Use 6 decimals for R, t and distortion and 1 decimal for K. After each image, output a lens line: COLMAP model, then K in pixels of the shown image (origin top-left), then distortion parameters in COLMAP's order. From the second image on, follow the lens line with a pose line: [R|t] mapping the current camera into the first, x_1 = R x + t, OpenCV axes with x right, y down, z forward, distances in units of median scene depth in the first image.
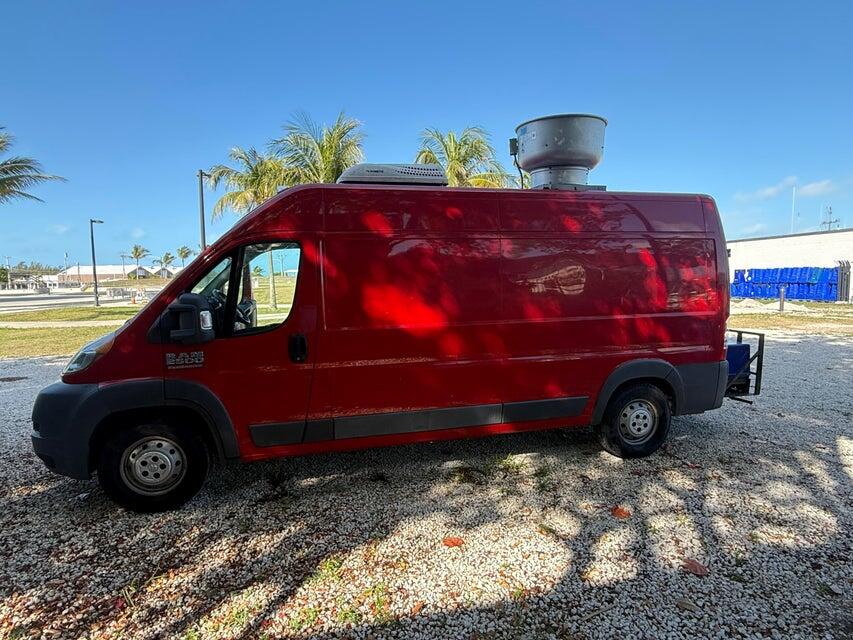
lens RADIAL K [[478.2, 0, 426.5], [0, 478.2, 320.0], [0, 0, 1]] dist [-0.003844, -0.001731]
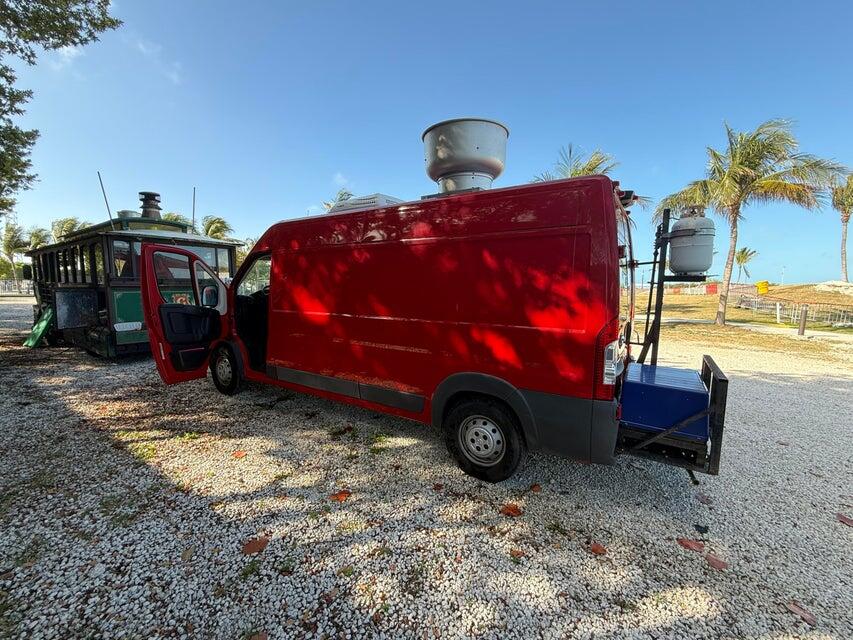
lens RADIAL K [[378.4, 0, 426.5], [0, 378.4, 320.0], [0, 0, 1]] dist [-0.008099, -0.000057]
pose [[0.689344, 0.102110, -0.717202, 0.962167], [-0.102823, 0.993785, 0.042658, -0.038400], [0.717100, 0.044339, 0.695558, 0.462543]]
